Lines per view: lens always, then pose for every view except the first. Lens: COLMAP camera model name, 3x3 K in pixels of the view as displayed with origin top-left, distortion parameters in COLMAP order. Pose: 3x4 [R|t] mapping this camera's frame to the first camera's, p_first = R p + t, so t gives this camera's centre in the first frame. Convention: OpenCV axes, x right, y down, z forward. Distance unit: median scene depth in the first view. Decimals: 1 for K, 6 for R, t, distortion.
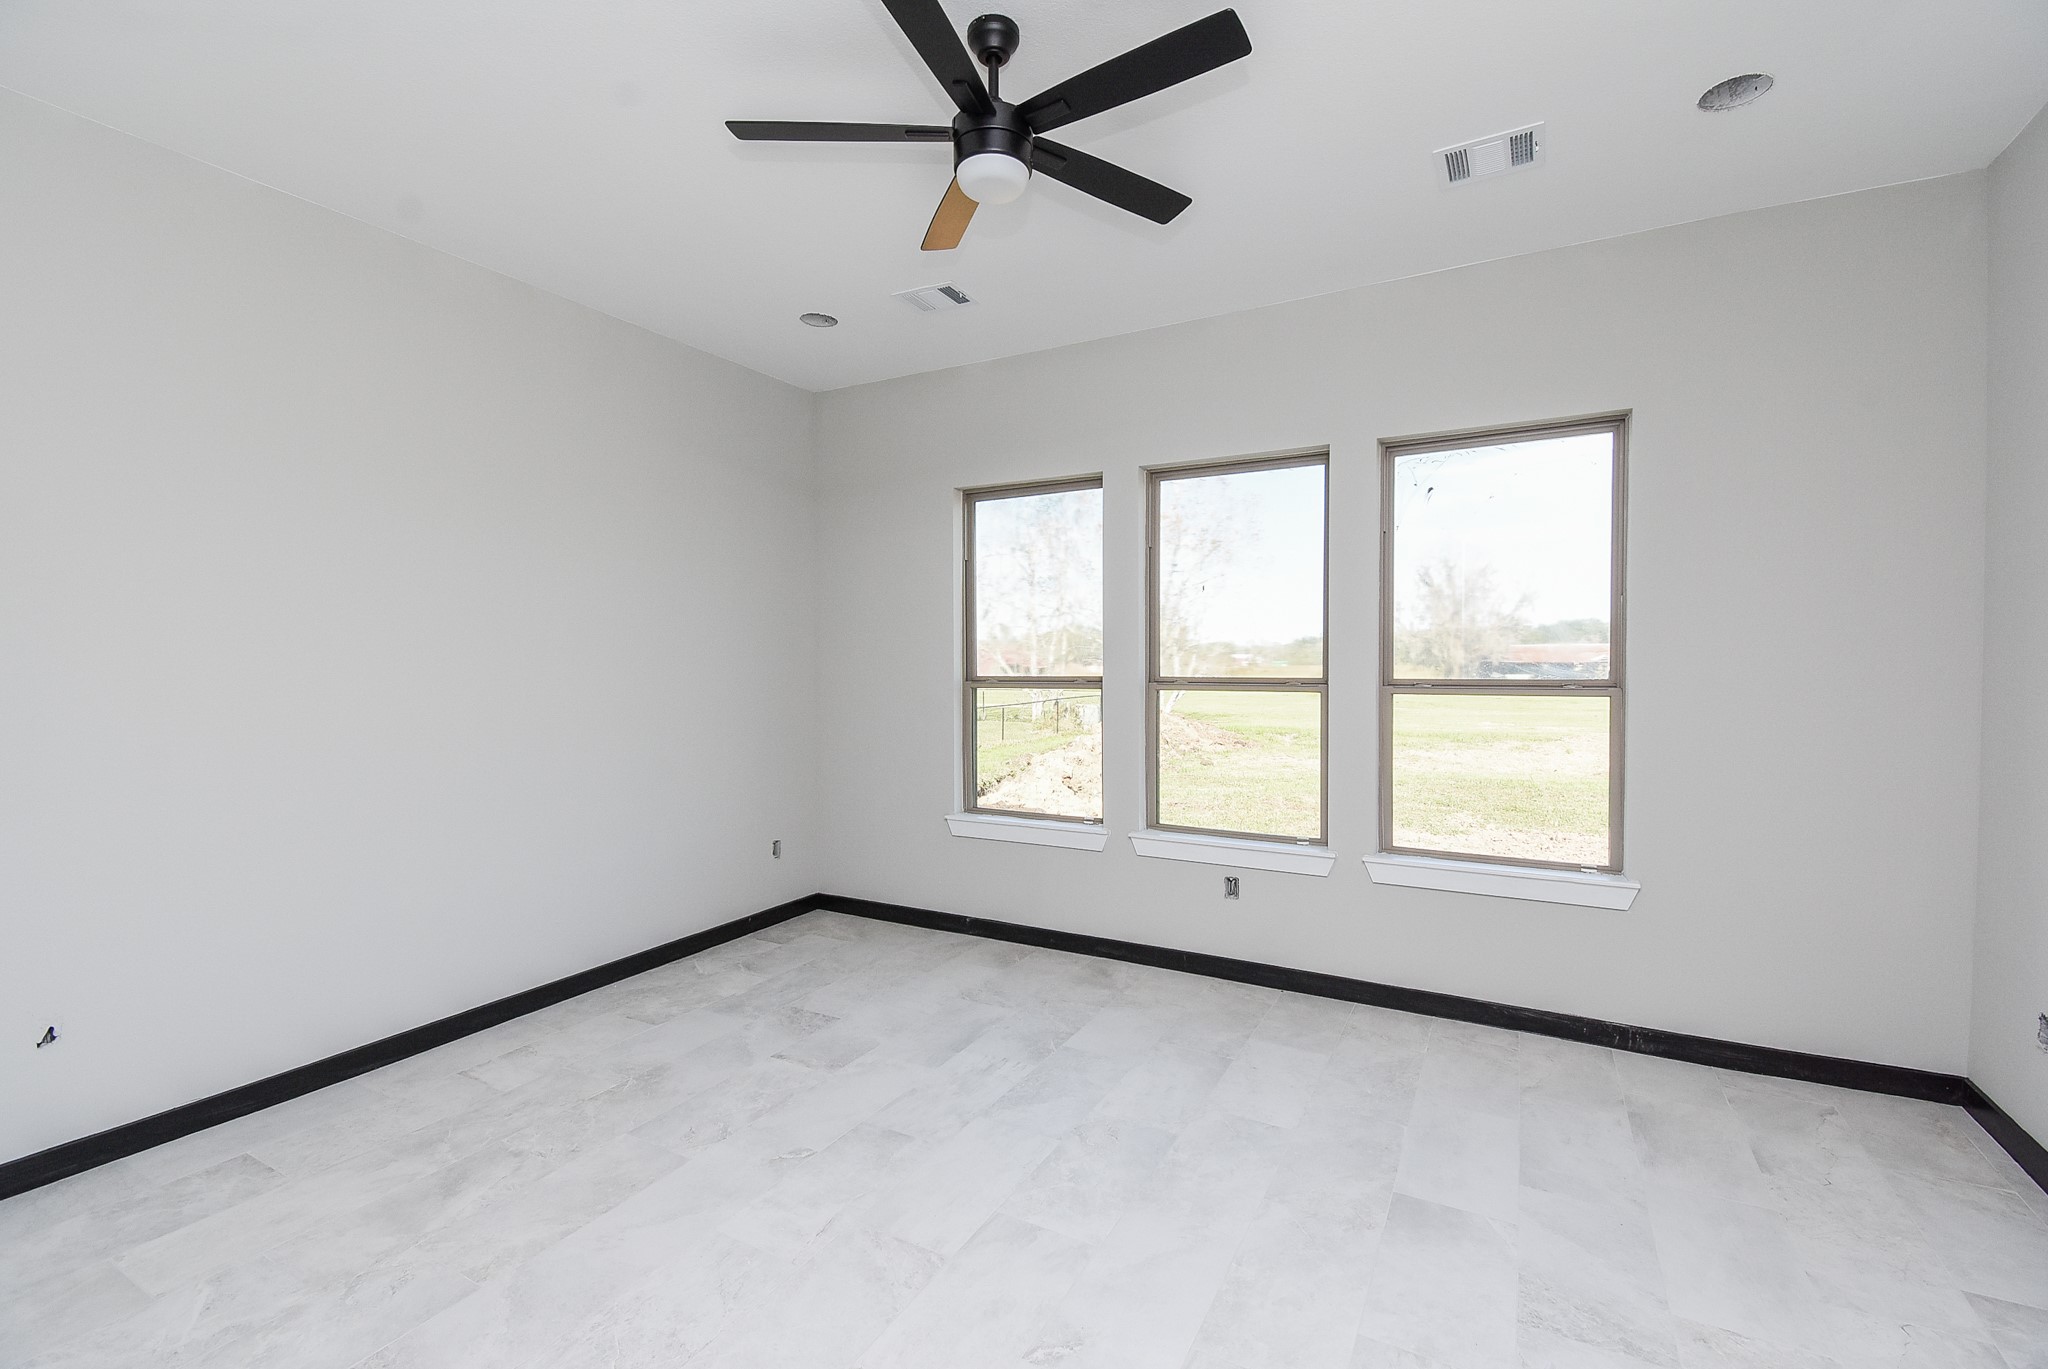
lens RADIAL K [[904.6, 0, 1019.4], [0, 904.6, 675.0], [0, 0, 1]] dist [0.035332, -0.024118]
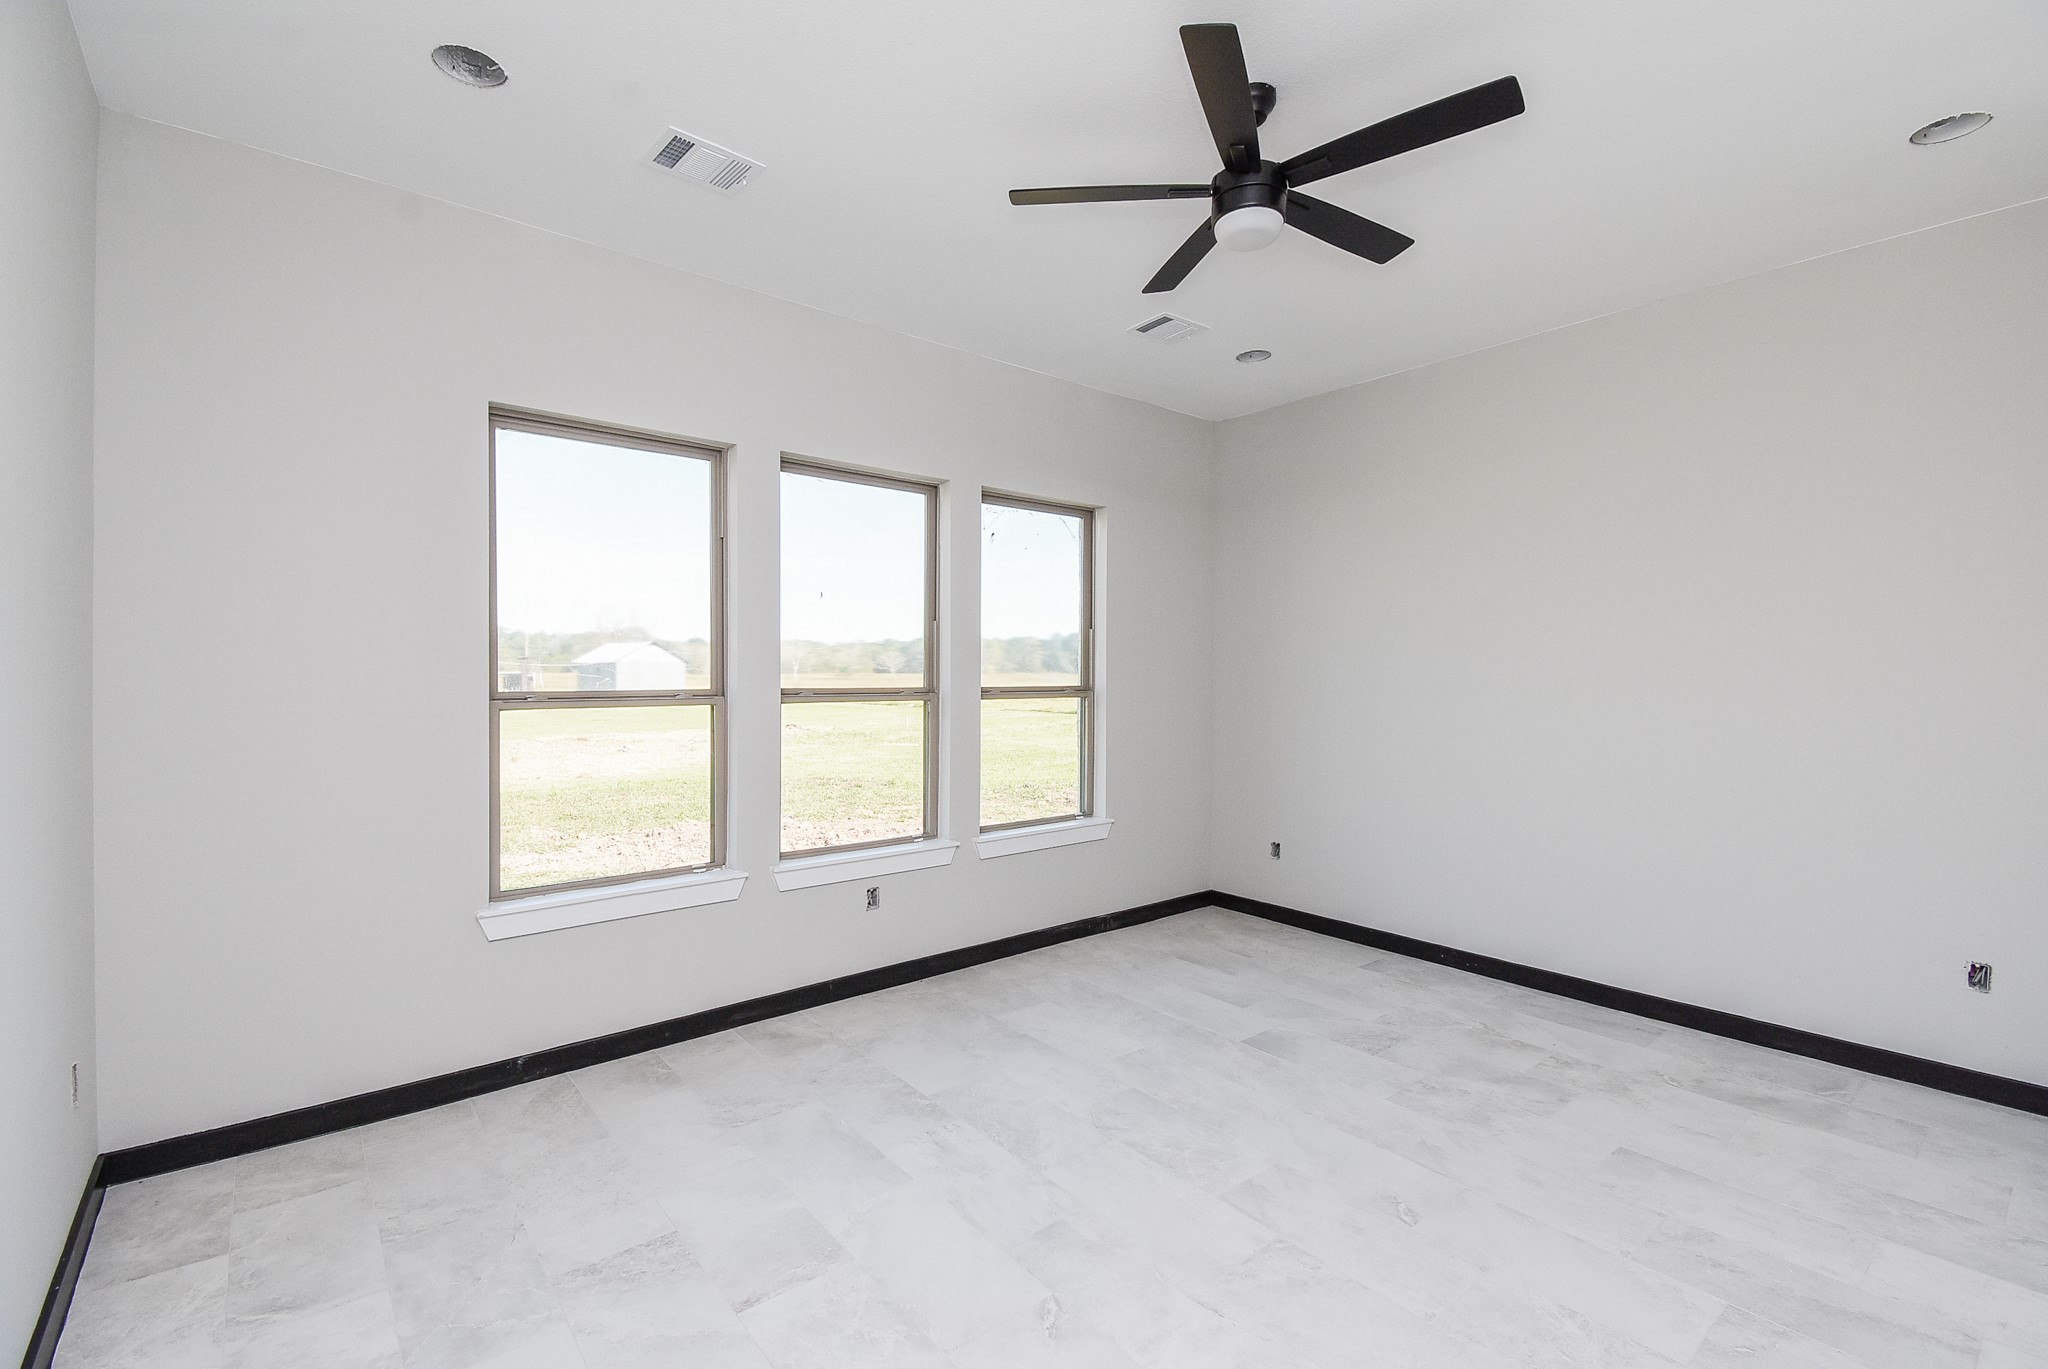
lens RADIAL K [[895.5, 0, 1025.7], [0, 895.5, 674.1], [0, 0, 1]] dist [0.040712, -0.026036]
pose [[0.364681, 0.000837, 0.931132, -0.729057], [0.012156, 0.999910, -0.005660, -0.006865], [-0.931053, 0.013383, 0.364638, 0.554063]]
